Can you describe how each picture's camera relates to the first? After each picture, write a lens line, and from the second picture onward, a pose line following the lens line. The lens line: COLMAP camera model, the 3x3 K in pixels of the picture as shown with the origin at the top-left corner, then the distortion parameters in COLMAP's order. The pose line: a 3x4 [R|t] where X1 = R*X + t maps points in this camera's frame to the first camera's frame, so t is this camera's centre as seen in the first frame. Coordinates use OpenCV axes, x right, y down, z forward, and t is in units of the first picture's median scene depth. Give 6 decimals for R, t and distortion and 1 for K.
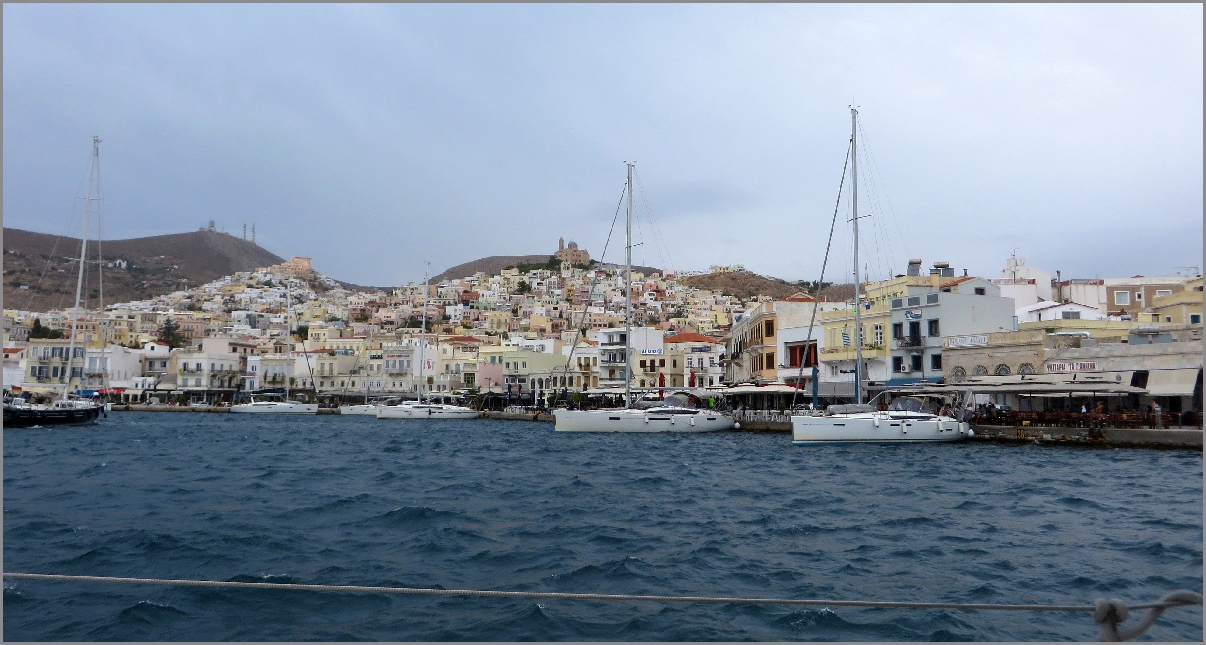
lens RADIAL K [[899.8, 0, 601.0], [0, 899.8, 315.3], [0, 0, 1]] dist [-0.015233, -0.000287]
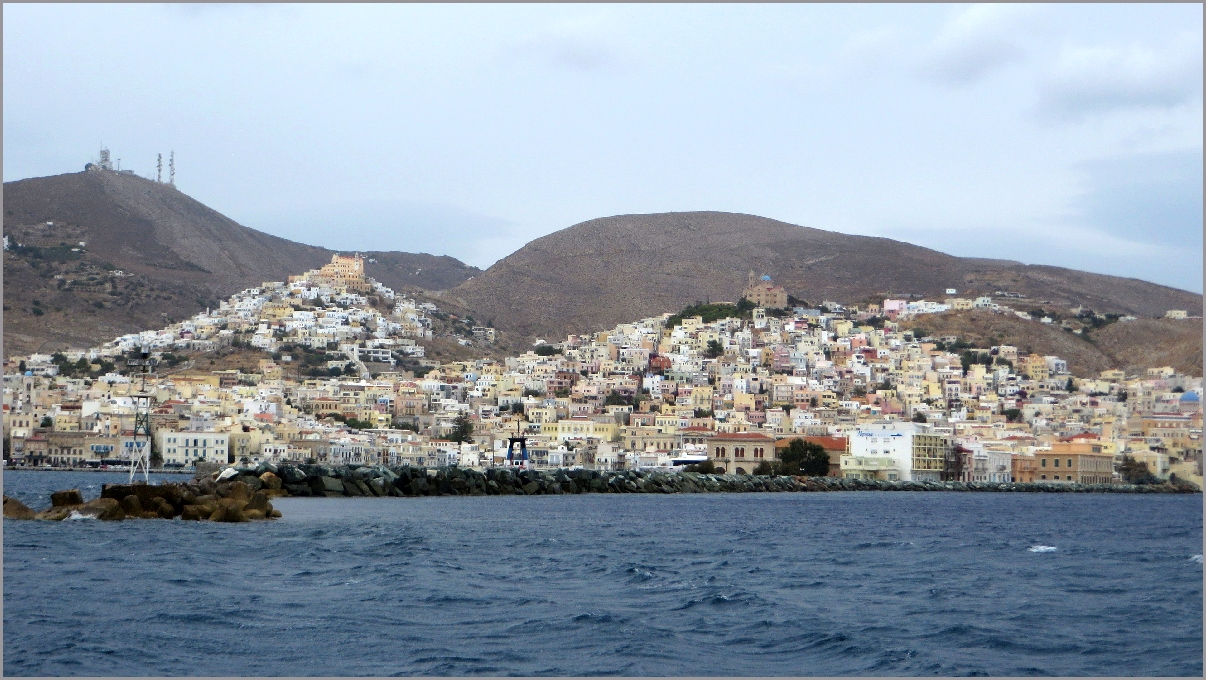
lens RADIAL K [[2323.0, 0, 605.0], [0, 2323.0, 338.6], [0, 0, 1]] dist [-0.128047, 0.000000]
pose [[0.996983, 0.006026, -0.077385, -0.070548], [-0.003083, 0.999269, 0.038092, -0.521229], [0.077558, -0.037738, 0.996273, -5.257211]]
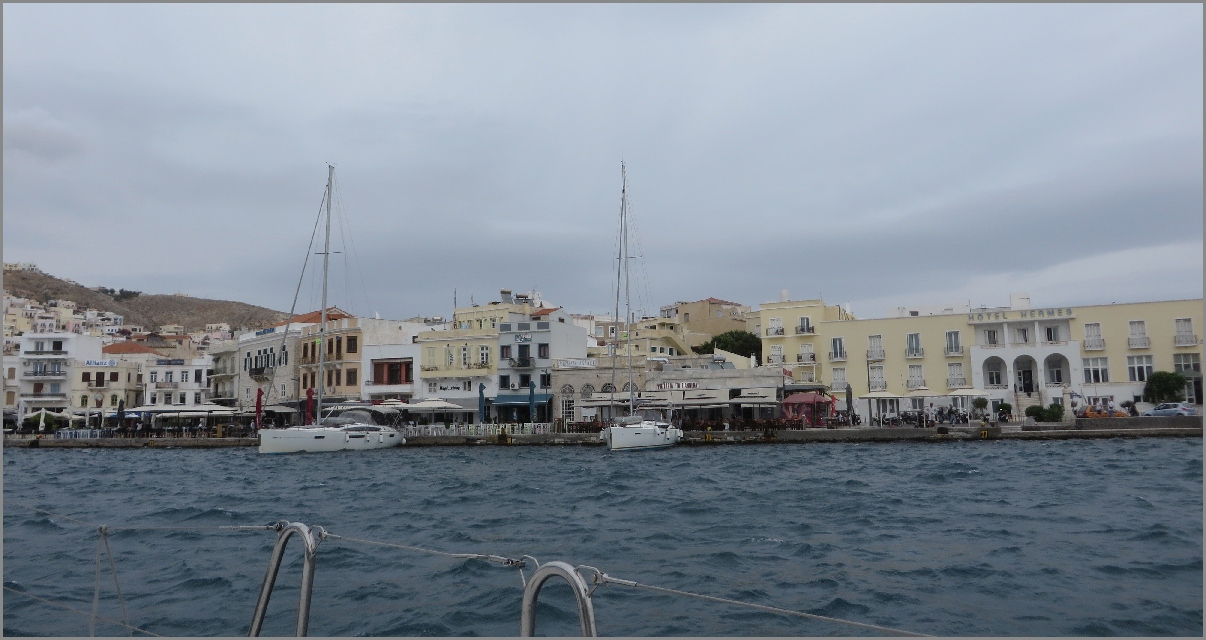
lens RADIAL K [[890.5, 0, 603.5], [0, 890.5, 323.2], [0, 0, 1]] dist [-0.041680, 0.006574]
pose [[0.717844, 0.055890, 0.693957, -0.177551], [-0.048090, 0.998372, -0.030661, 0.004828], [-0.694541, -0.011363, 0.719363, 0.060519]]
